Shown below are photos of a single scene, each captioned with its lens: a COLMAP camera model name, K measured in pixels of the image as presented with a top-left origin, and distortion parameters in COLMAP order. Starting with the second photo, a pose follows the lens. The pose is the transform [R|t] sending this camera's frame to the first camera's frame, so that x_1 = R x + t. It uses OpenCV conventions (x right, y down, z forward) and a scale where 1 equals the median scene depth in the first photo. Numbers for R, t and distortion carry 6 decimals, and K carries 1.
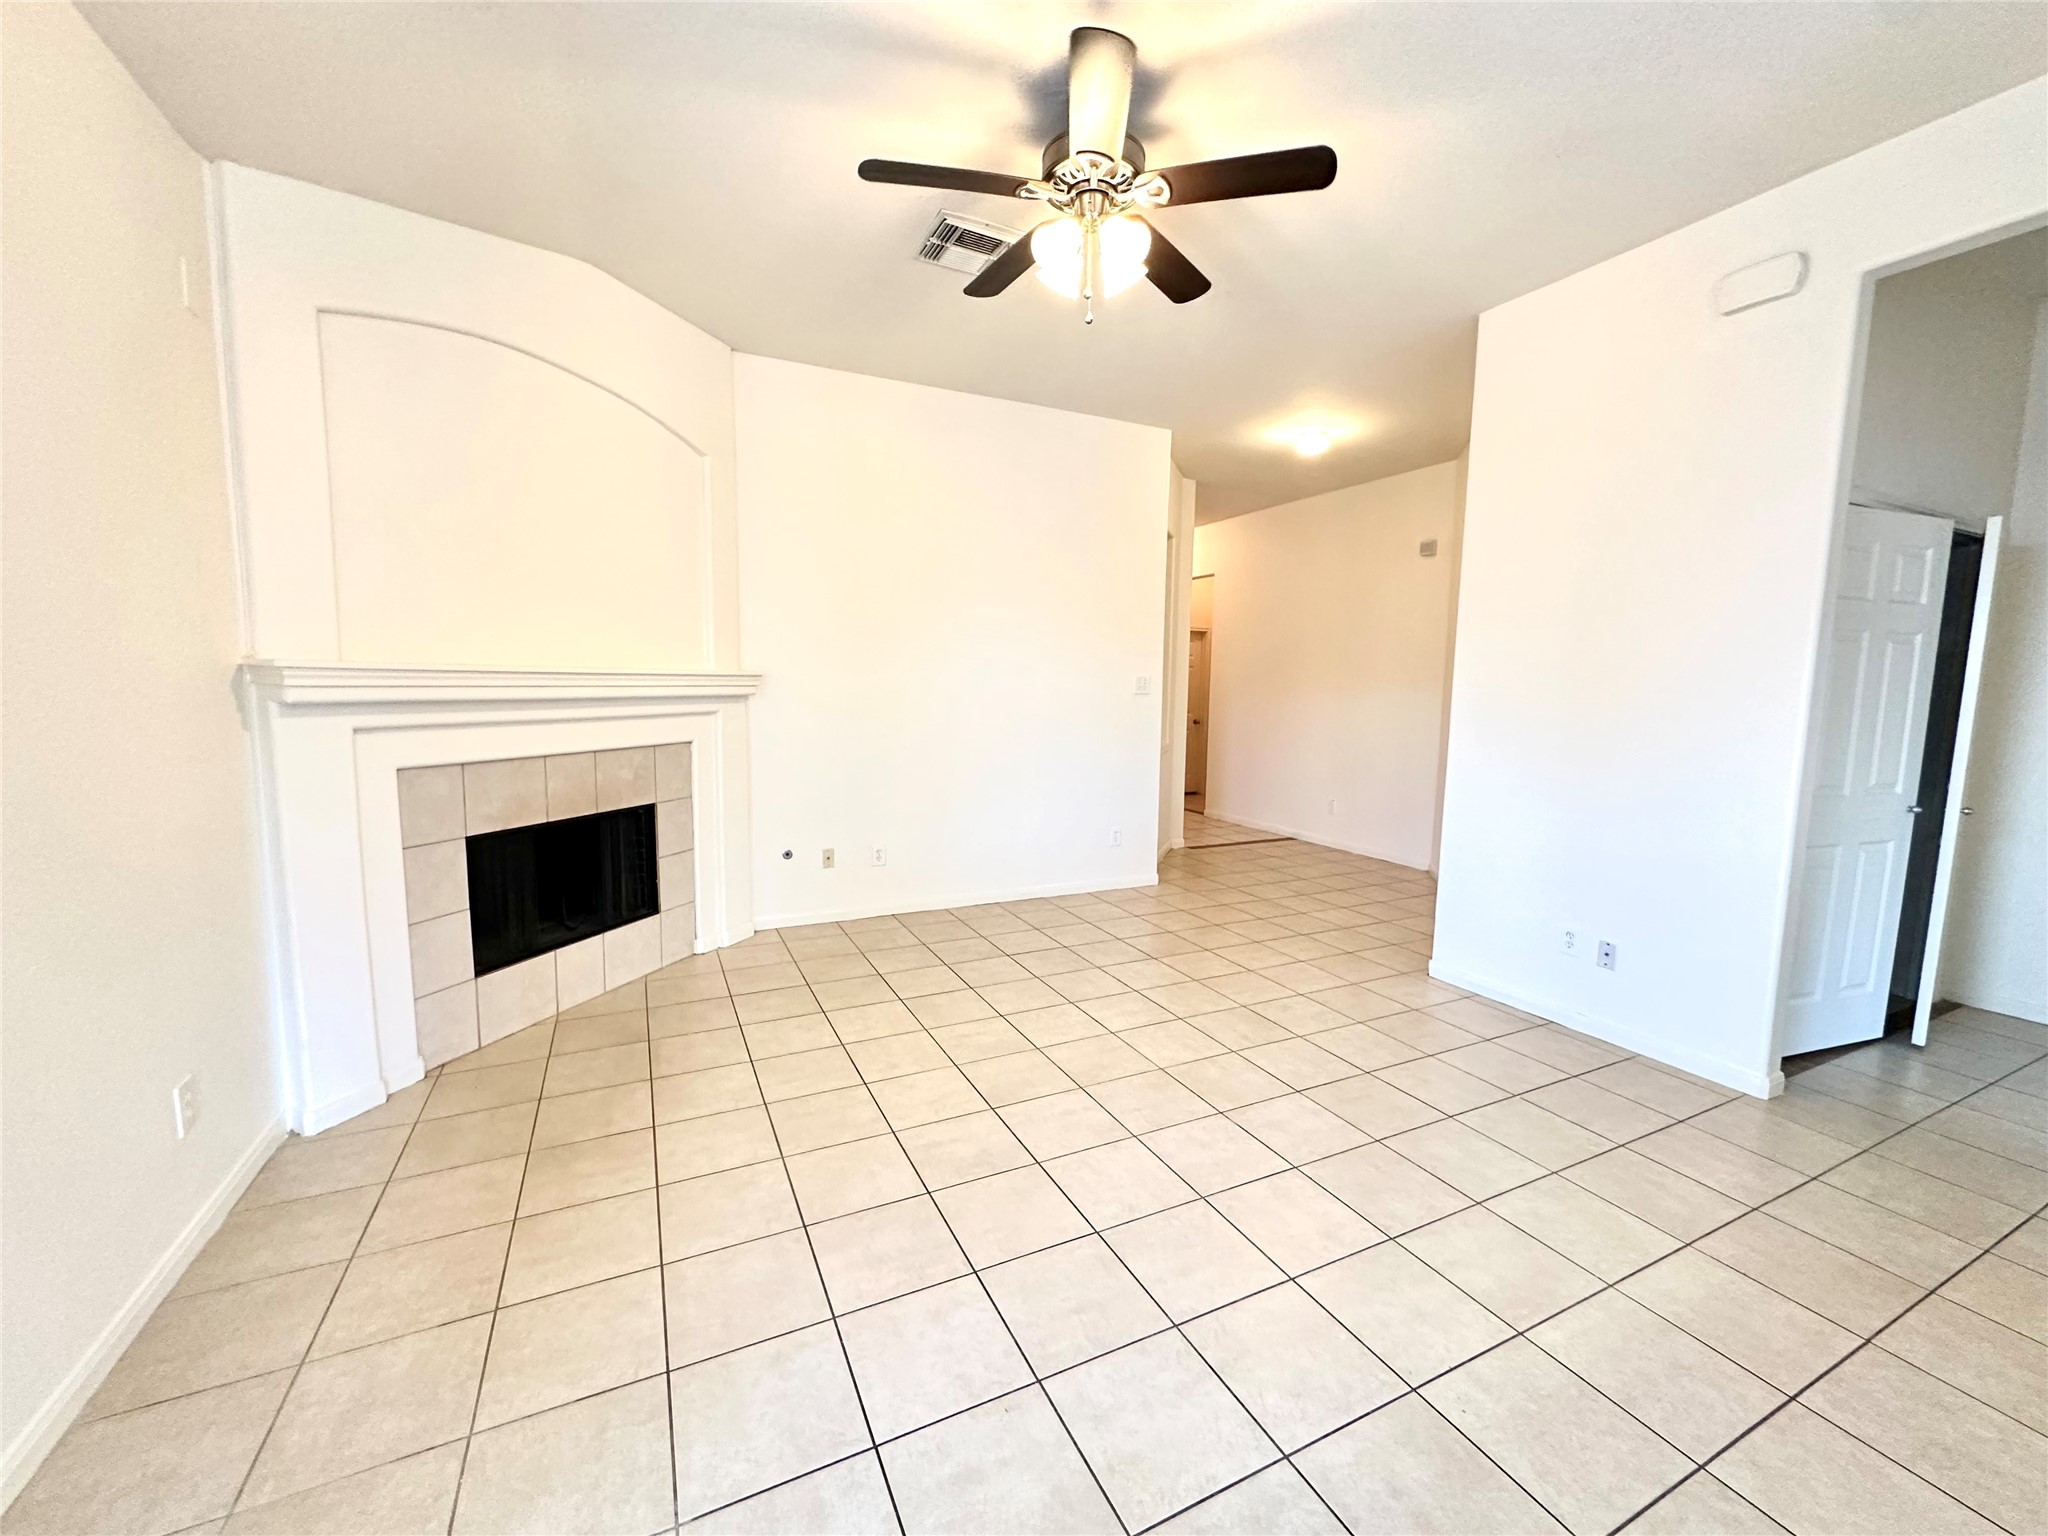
lens RADIAL K [[814.1, 0, 1024.0], [0, 814.1, 768.0], [0, 0, 1]] dist [-0.006101, 0.000144]
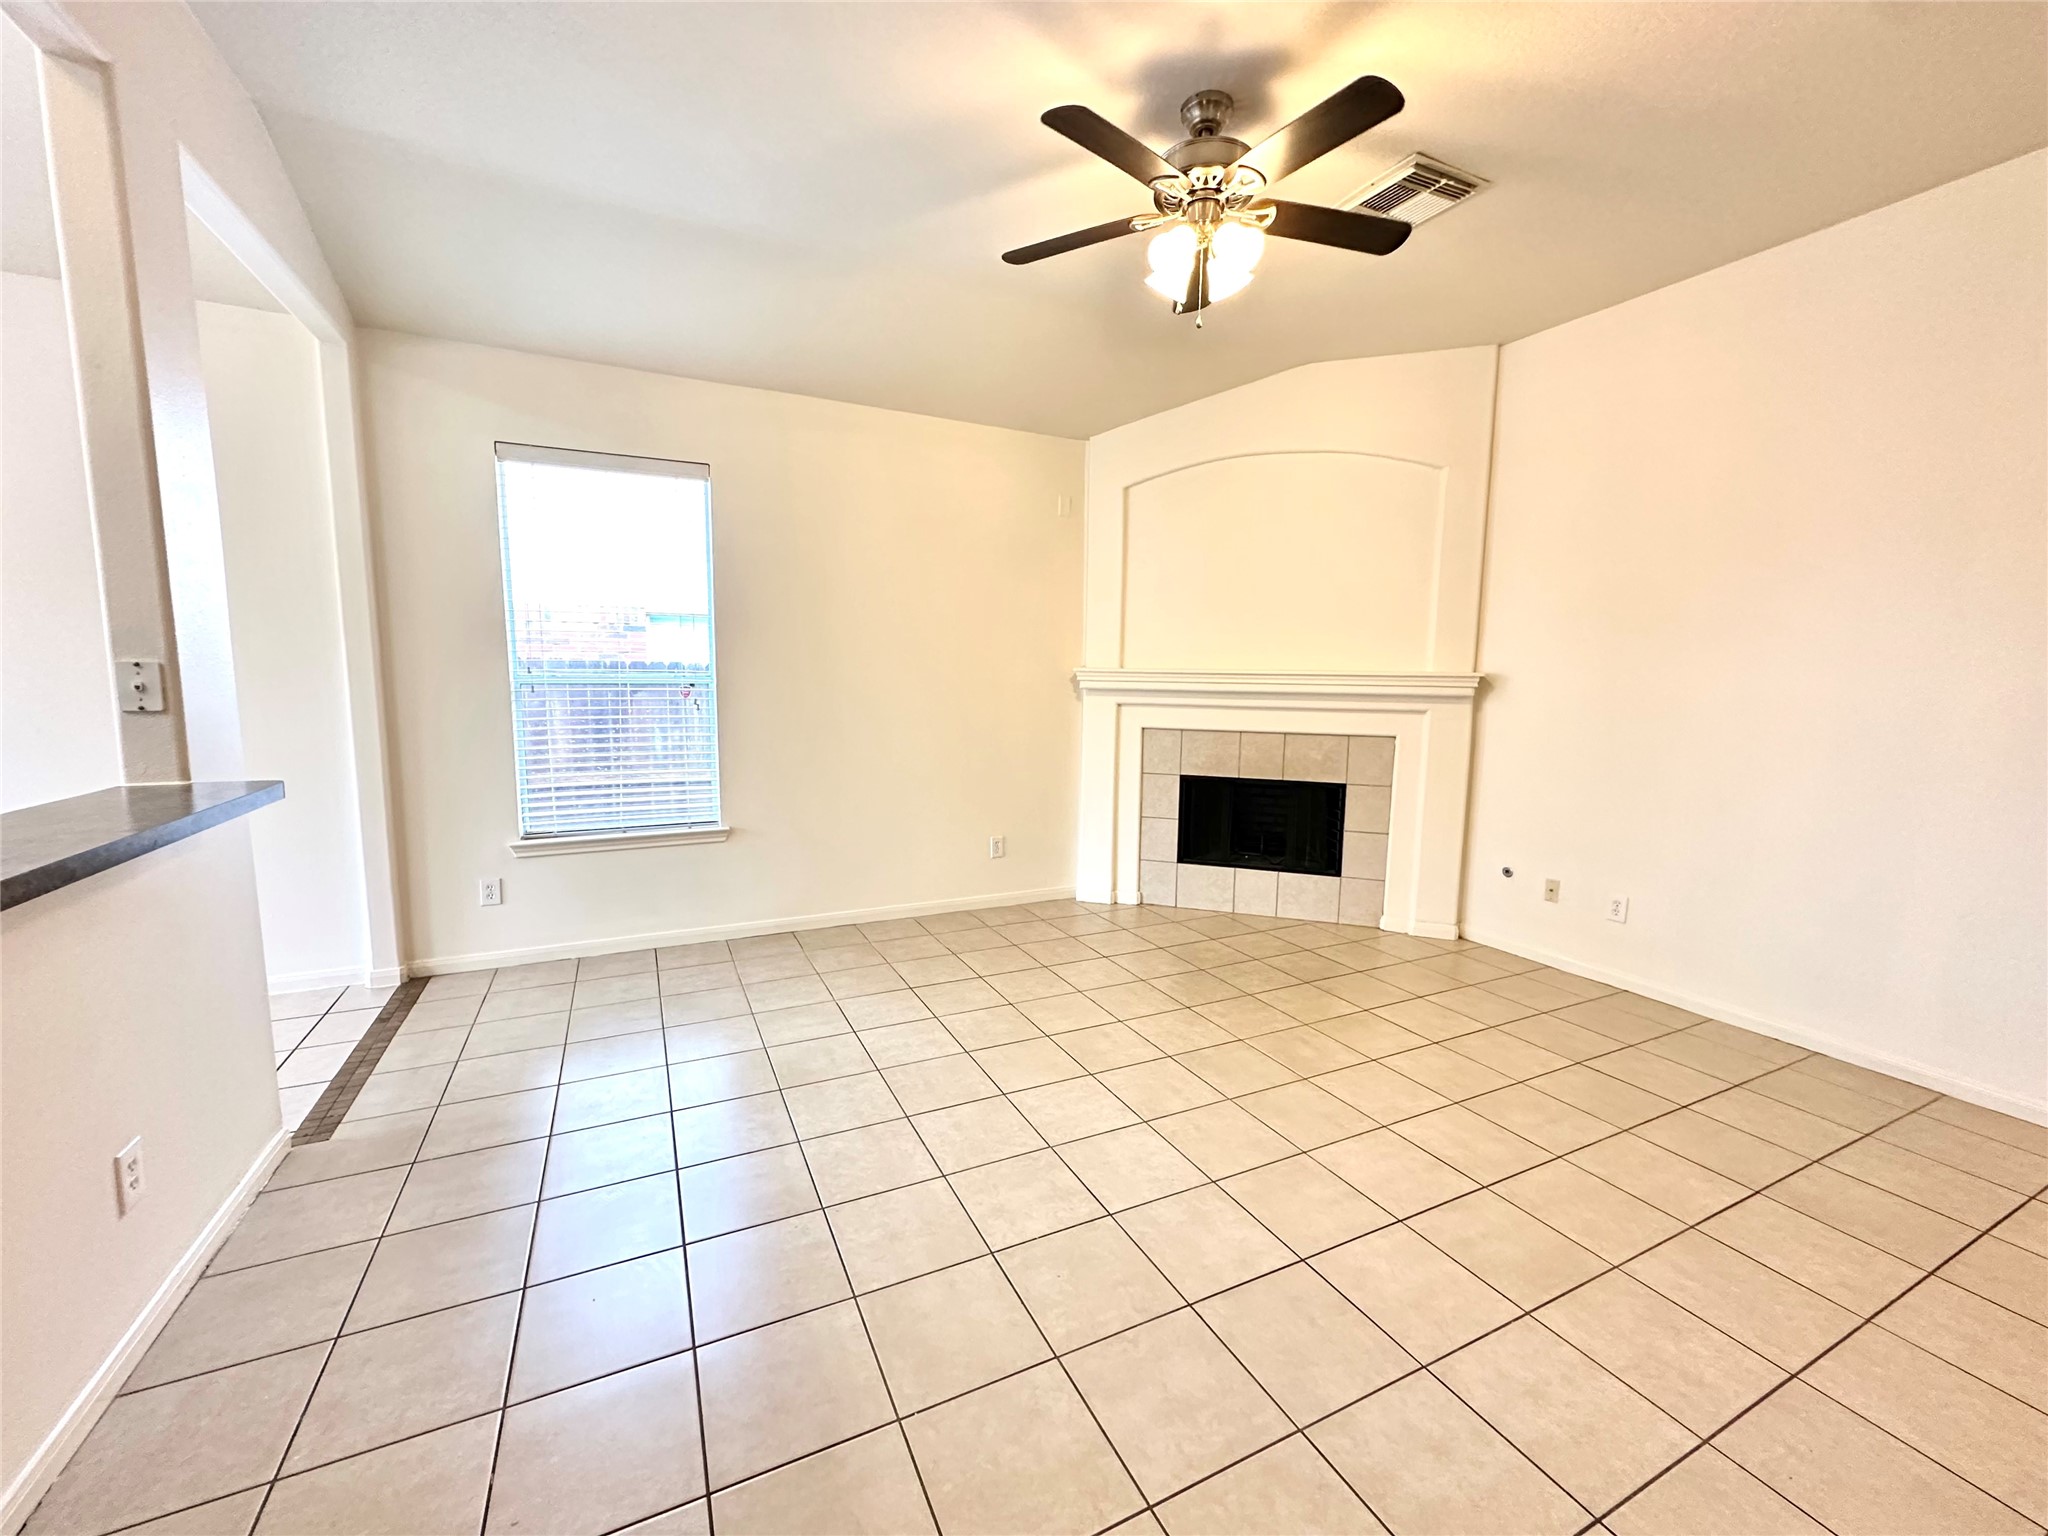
lens RADIAL K [[814.1, 0, 1024.0], [0, 814.1, 768.0], [0, 0, 1]] dist [-0.006101, 0.000144]
pose [[-0.002117, 0.102818, -0.994698, 0.829330], [-0.118999, 0.987606, 0.102339, -0.051829], [0.992892, 0.118585, 0.010145, 0.594569]]
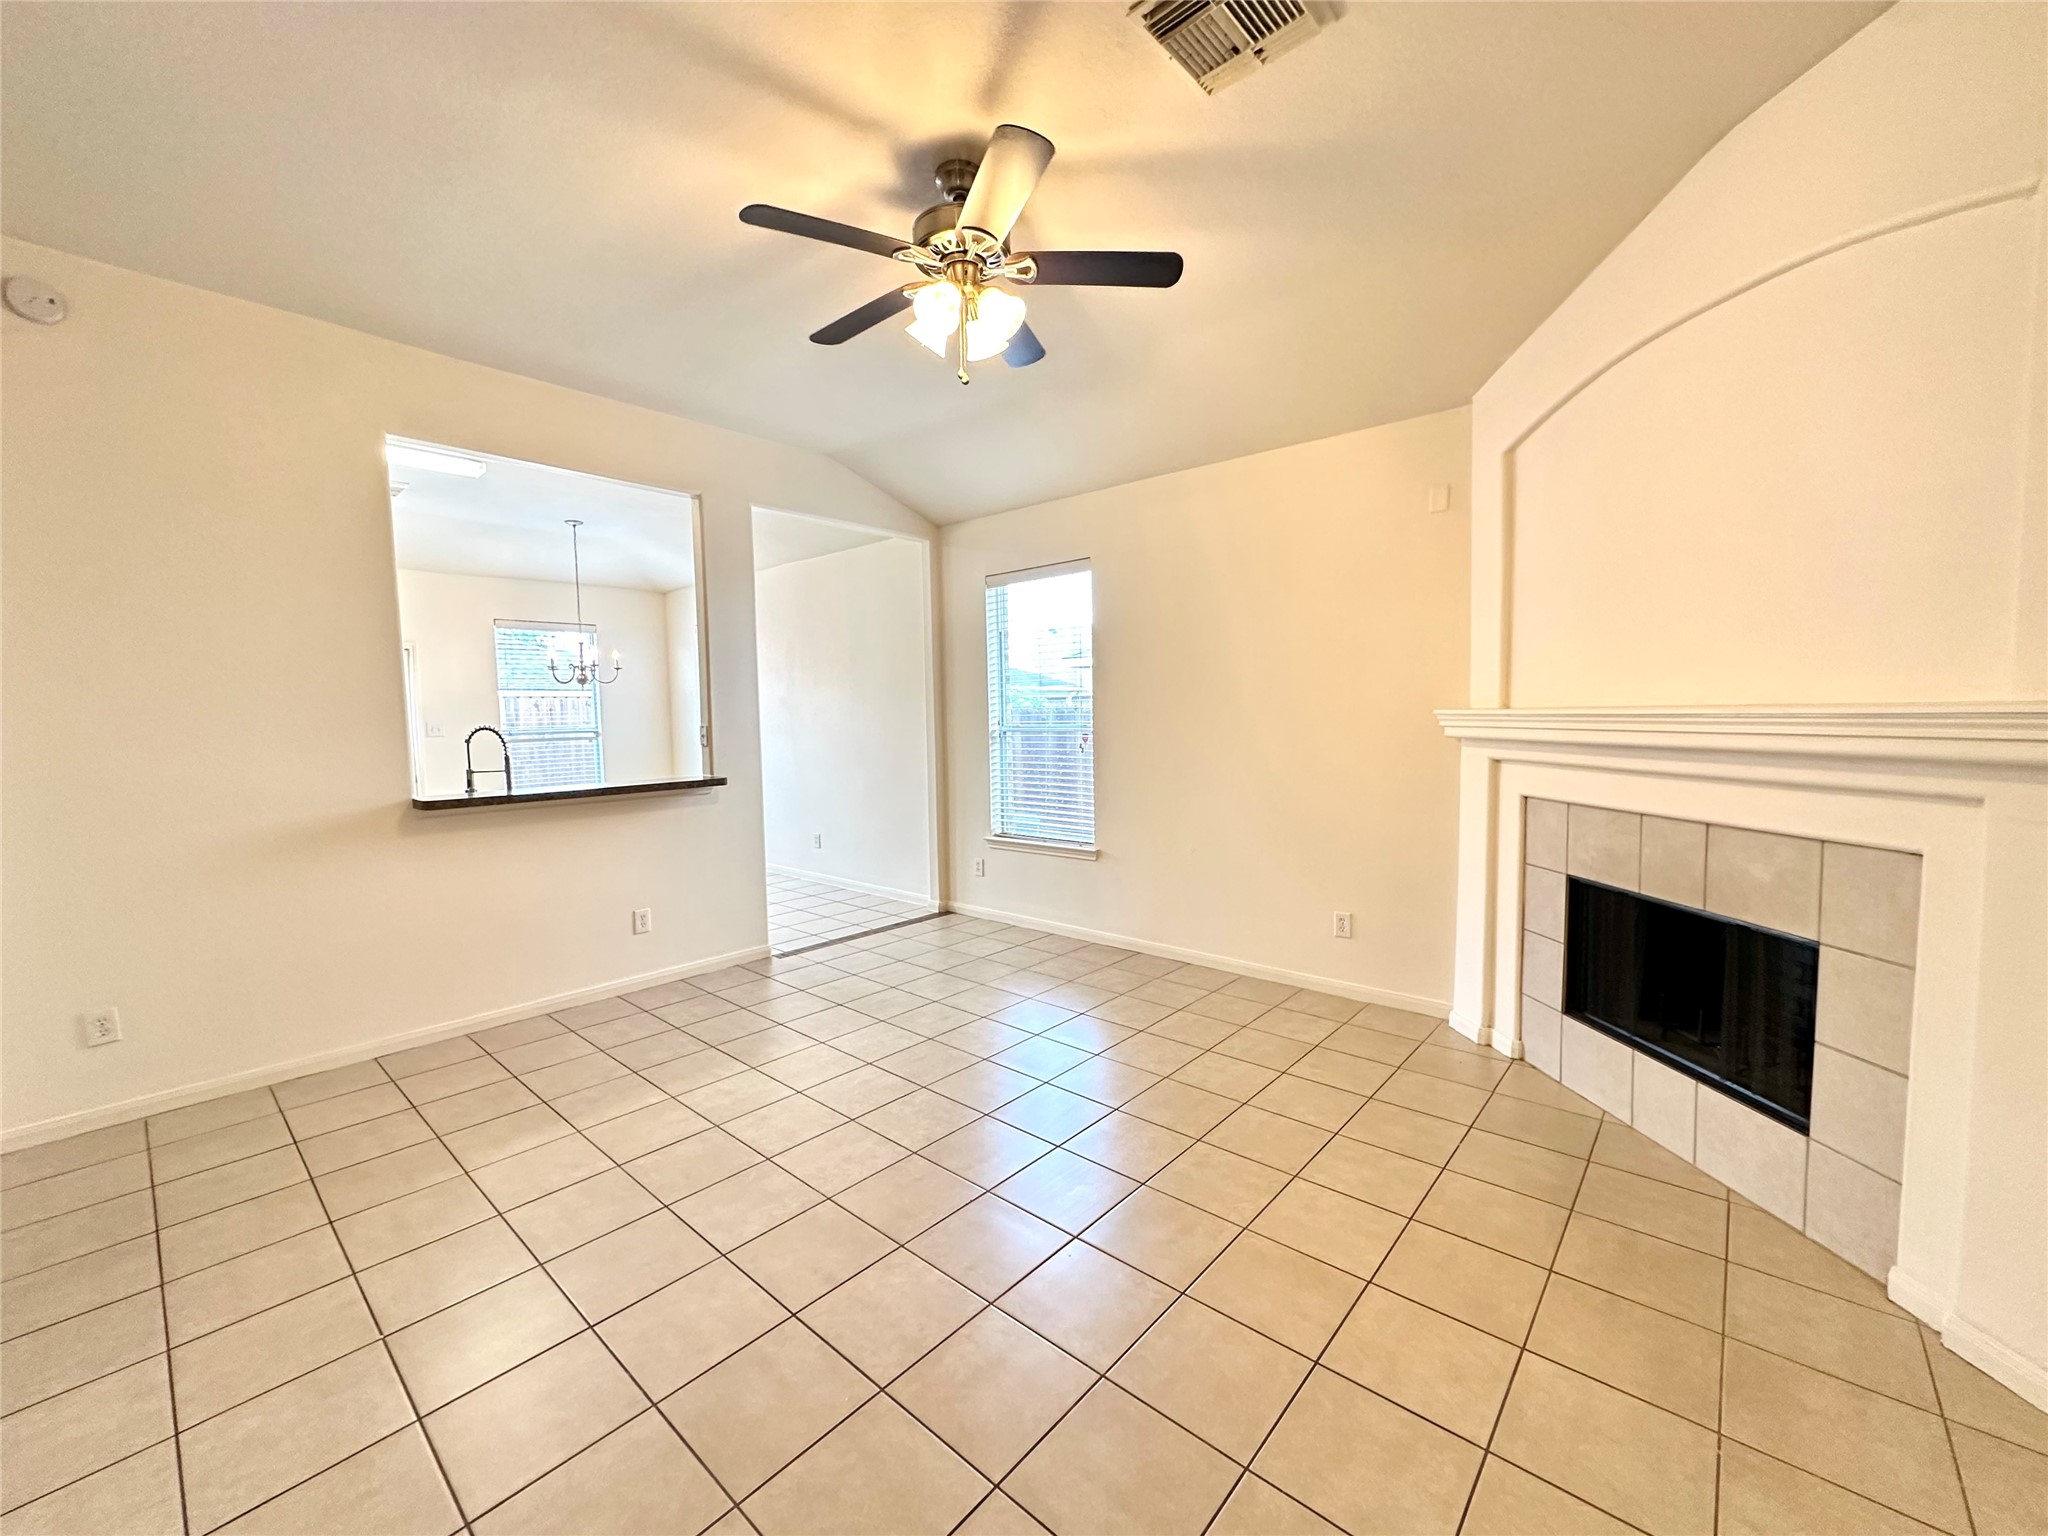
lens RADIAL K [[814.1, 0, 1024.0], [0, 814.1, 768.0], [0, 0, 1]] dist [-0.006101, 0.000144]
pose [[-0.921208, 0.024938, -0.388271, 0.305826], [-0.040162, 0.986518, 0.158649, -0.163689], [0.386993, 0.161742, -0.907786, 1.459920]]
